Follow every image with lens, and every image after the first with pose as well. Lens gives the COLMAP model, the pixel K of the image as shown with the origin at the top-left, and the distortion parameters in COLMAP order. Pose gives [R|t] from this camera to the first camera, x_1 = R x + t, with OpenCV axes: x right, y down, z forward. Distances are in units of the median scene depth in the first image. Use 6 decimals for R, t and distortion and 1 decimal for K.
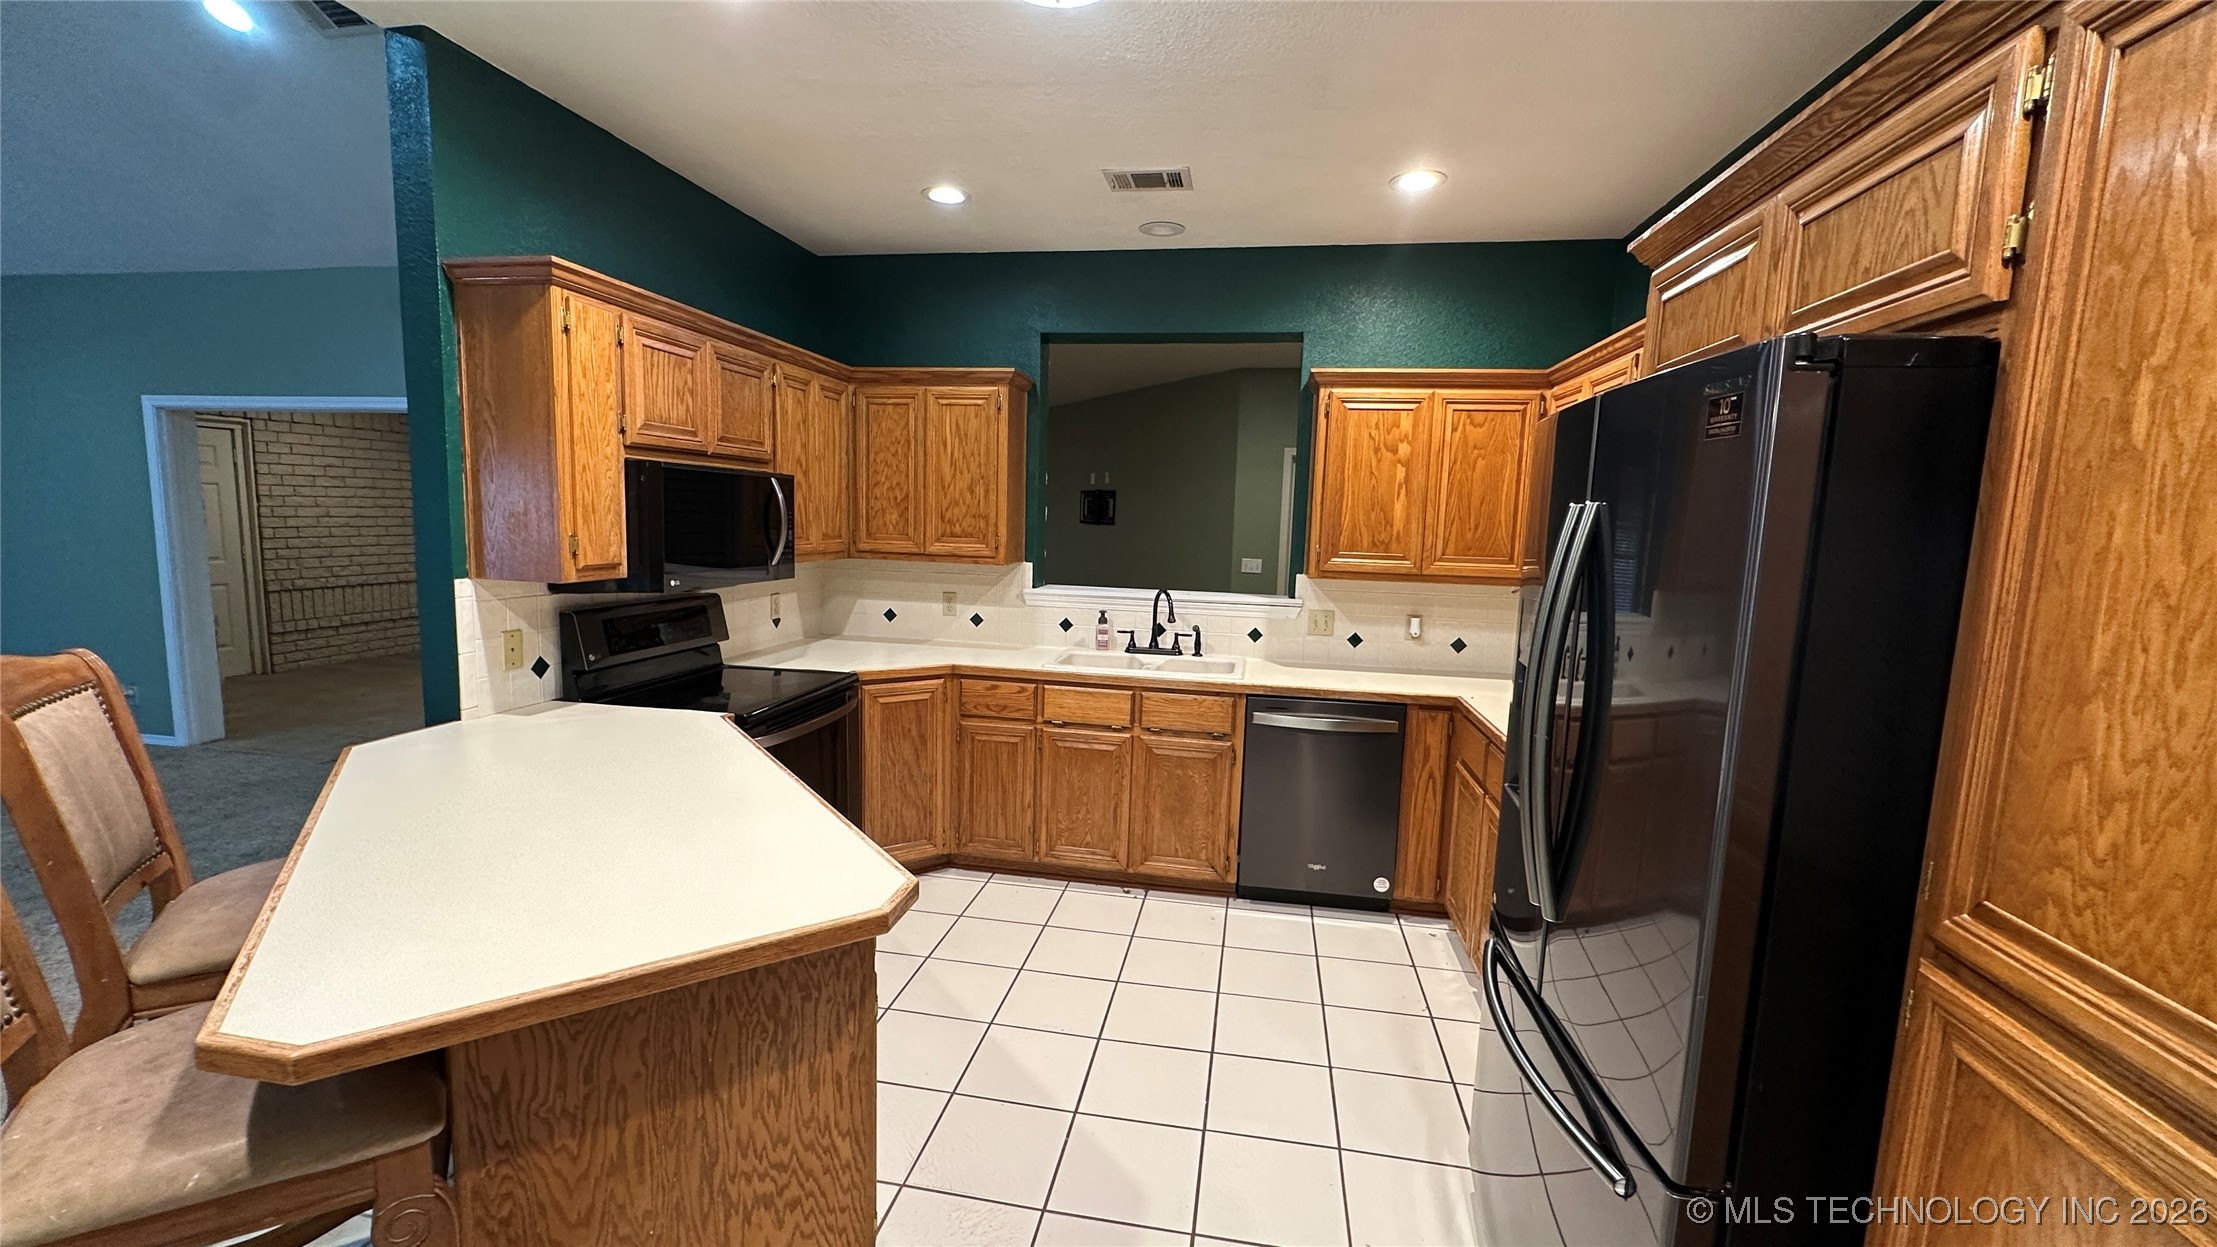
lens RADIAL K [[881.5, 0, 1105.9], [0, 881.5, 621.7], [0, 0, 1]] dist [-0.003843, 0.000063]
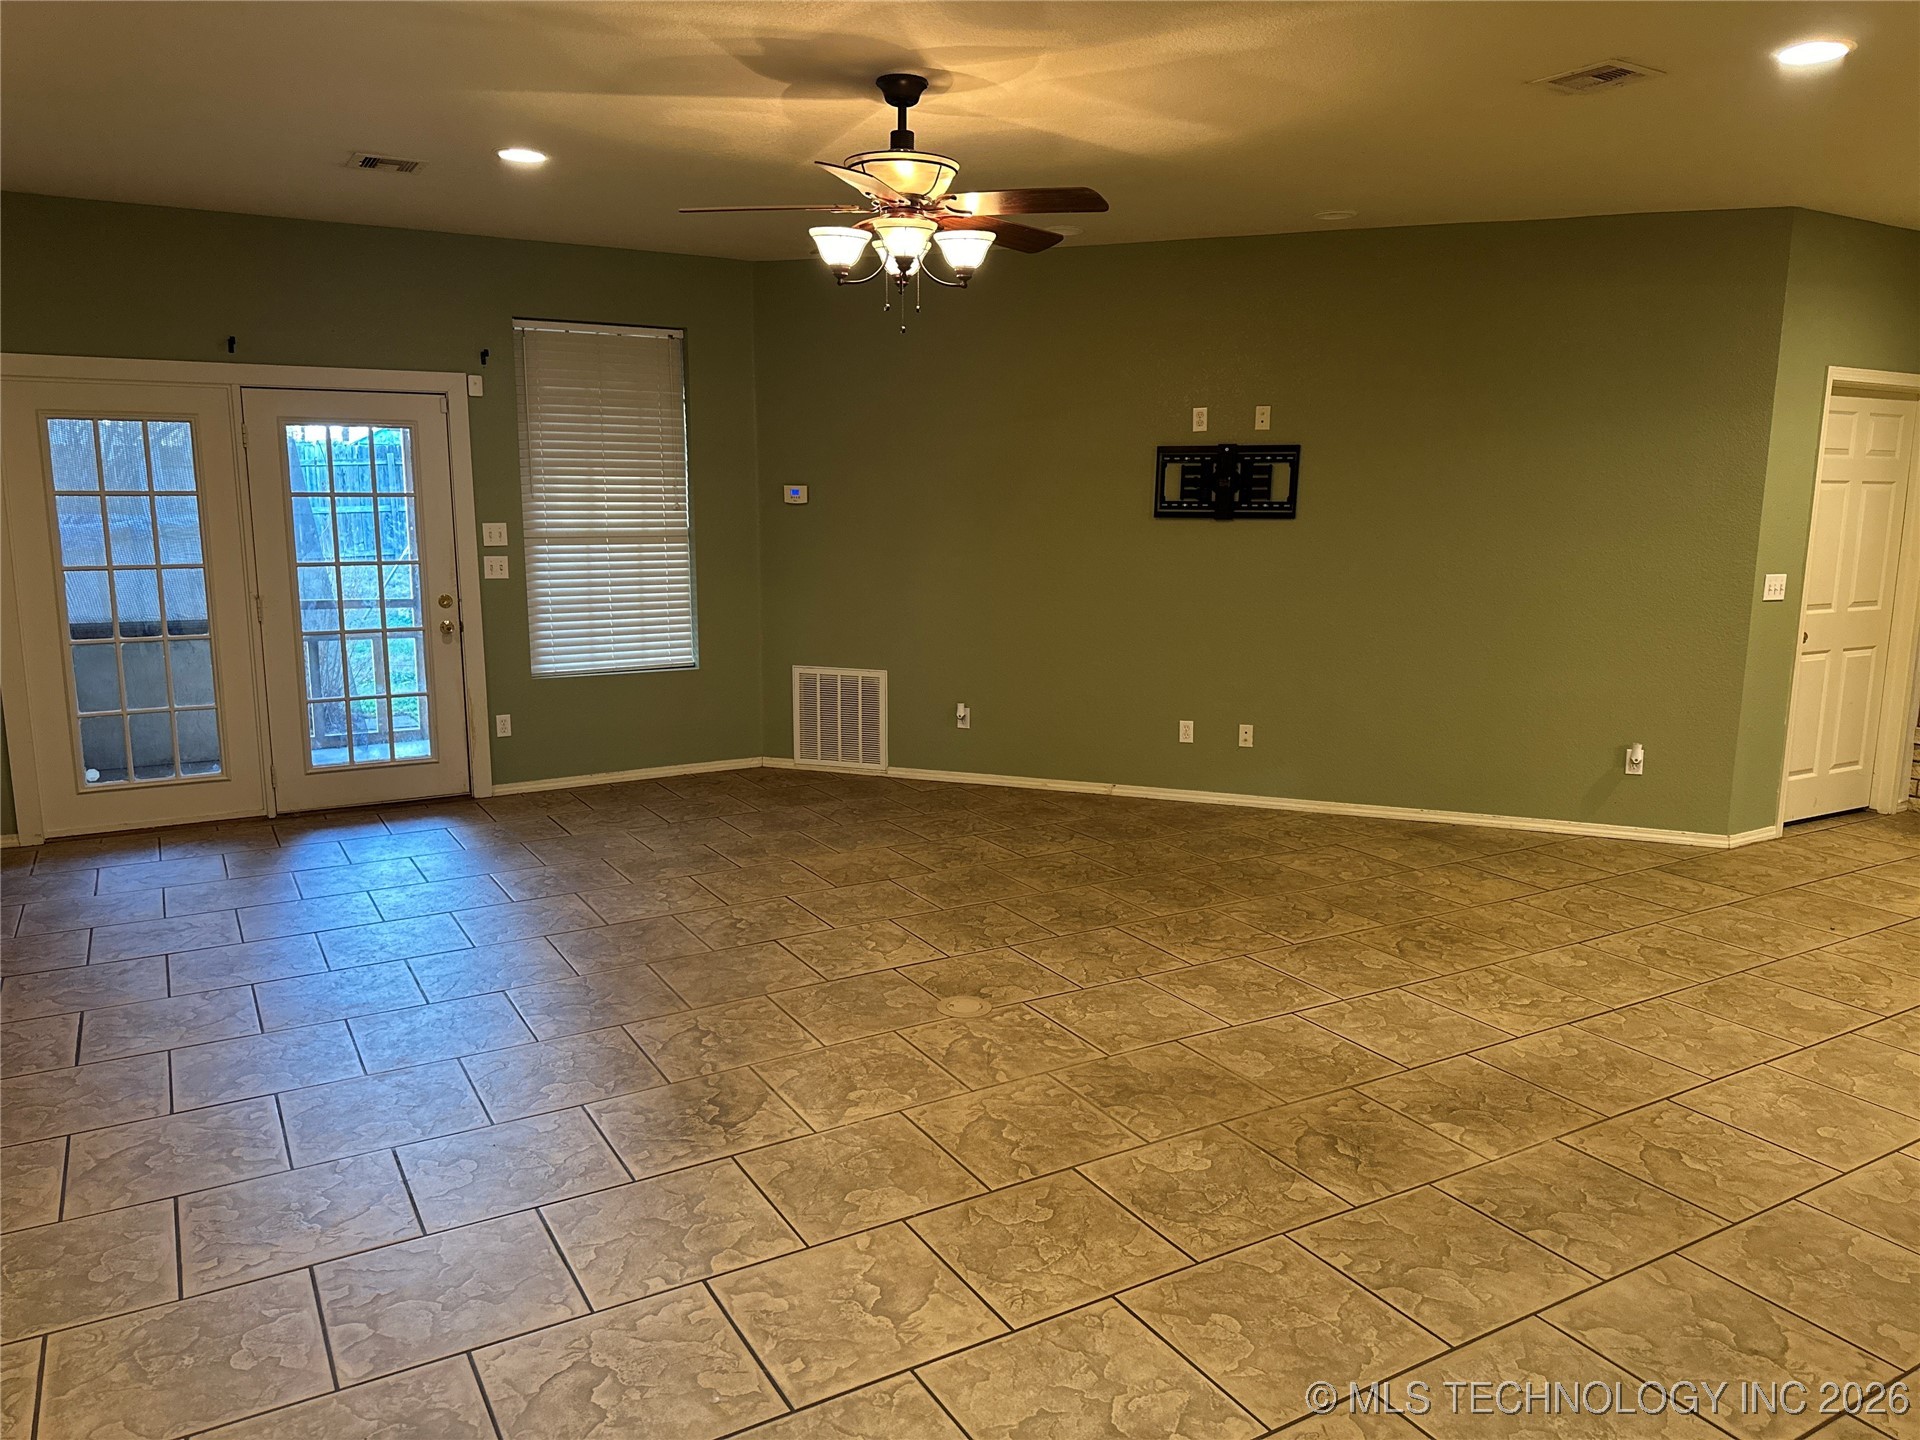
lens RADIAL K [[1338.3, 0, 960.0], [0, 1338.3, 720.0], [0, 0, 1]] dist [0.142330, -0.254609]
pose [[0.762077, -0.135207, 0.633212, -1.403818], [0.093168, 0.990676, 0.099405, -0.212281], [-0.640748, -0.016759, 0.767569, 1.287719]]
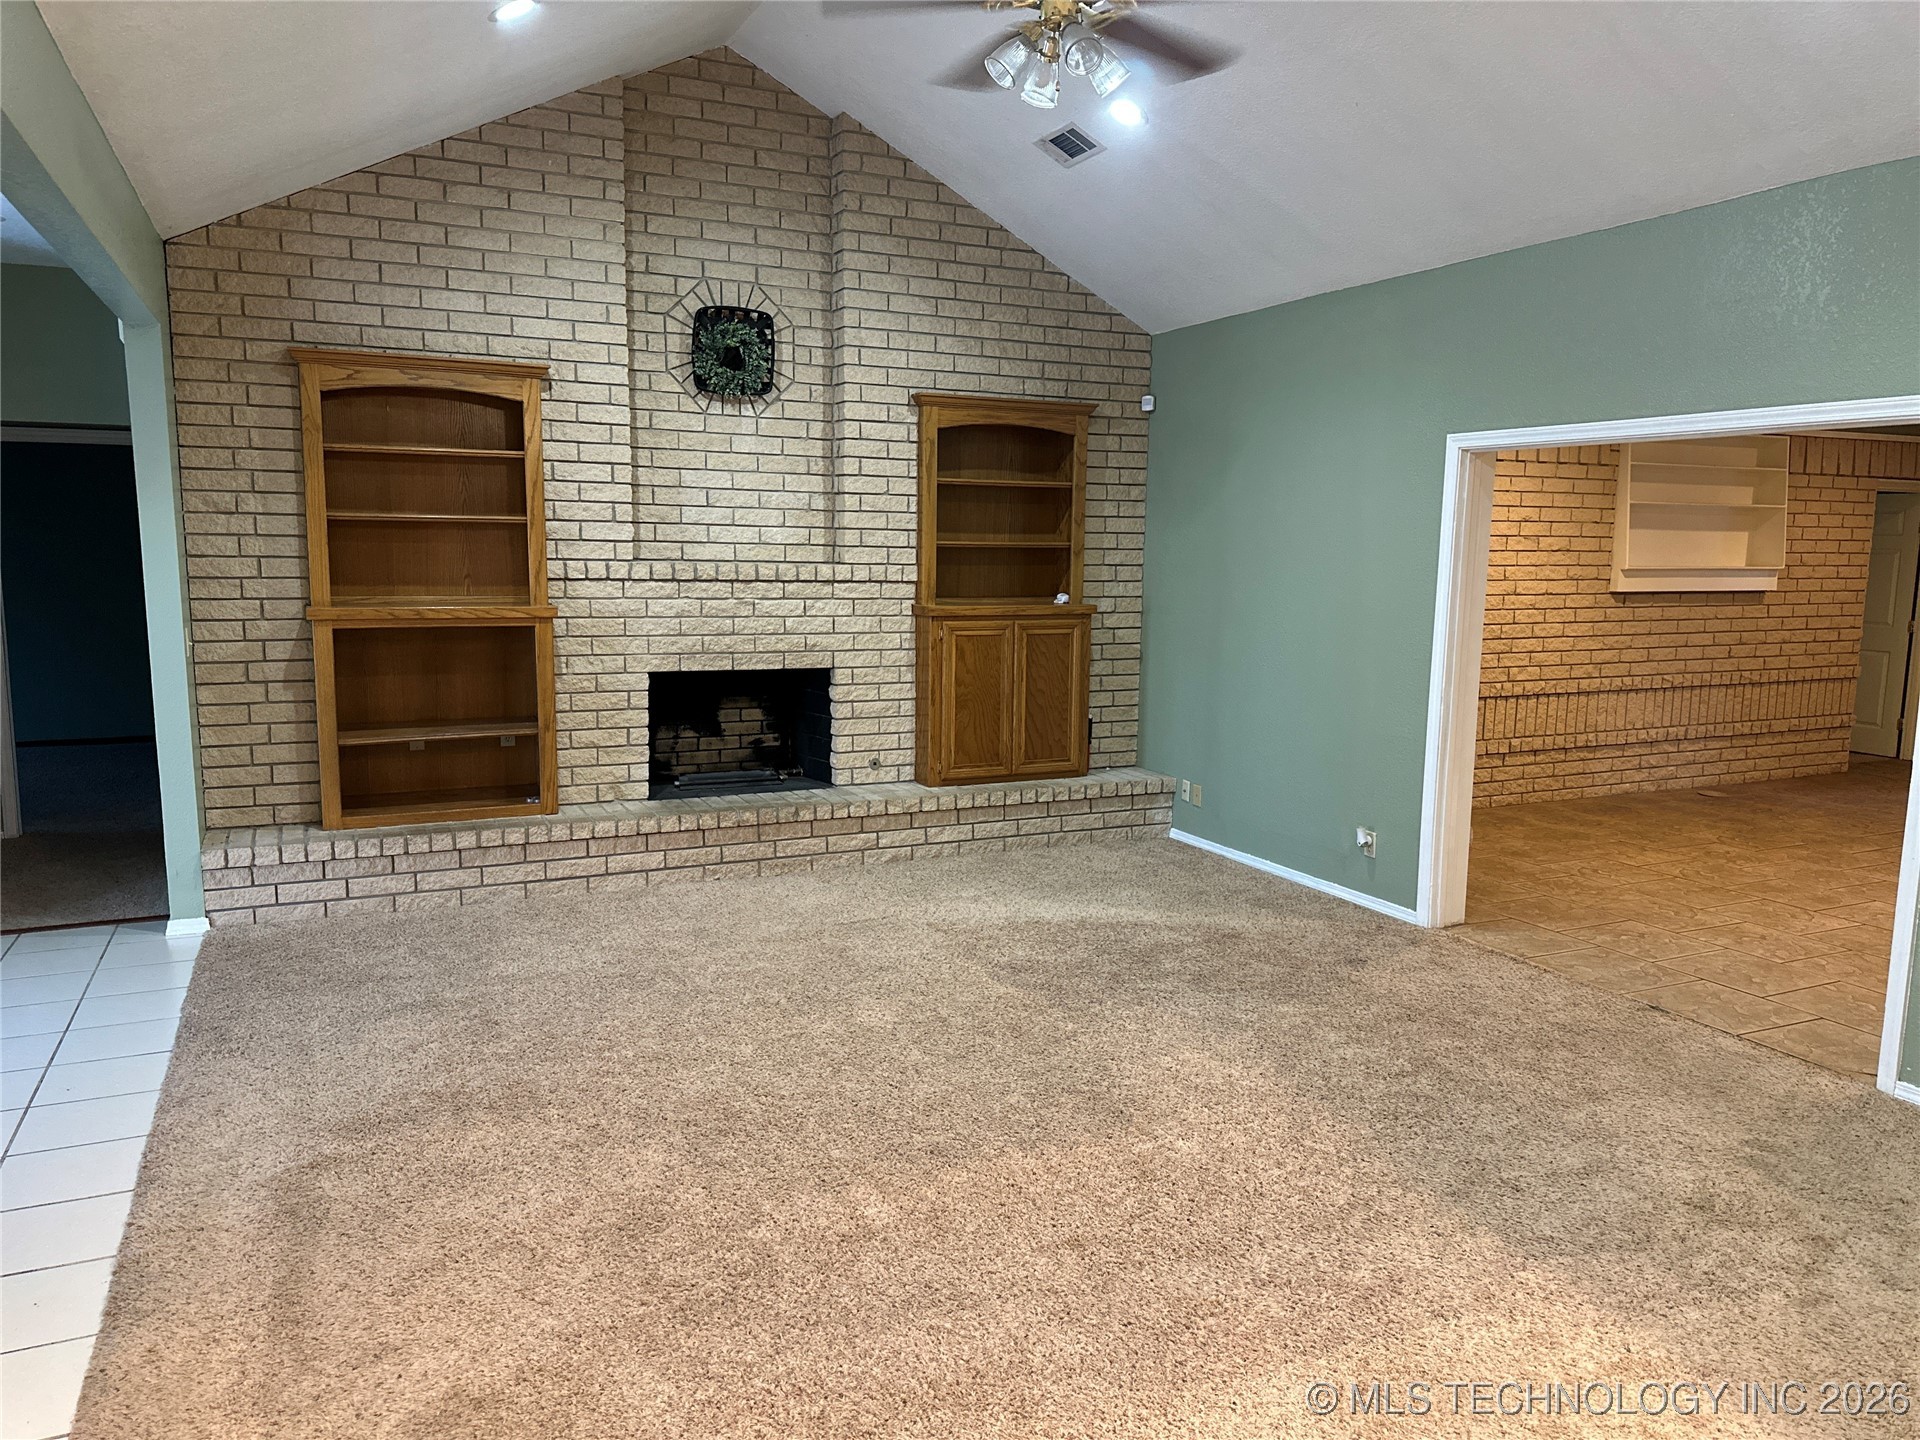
lens RADIAL K [[1338.7, 0, 958.5], [0, 1338.7, 731.3], [0, 0, 1]] dist [0.140644, -0.200950]
pose [[0.581412, 0.090230, -0.808591, -0.539516], [-0.093522, 0.994656, 0.043746, -0.038893], [0.808216, 0.050187, 0.586743, 0.055578]]
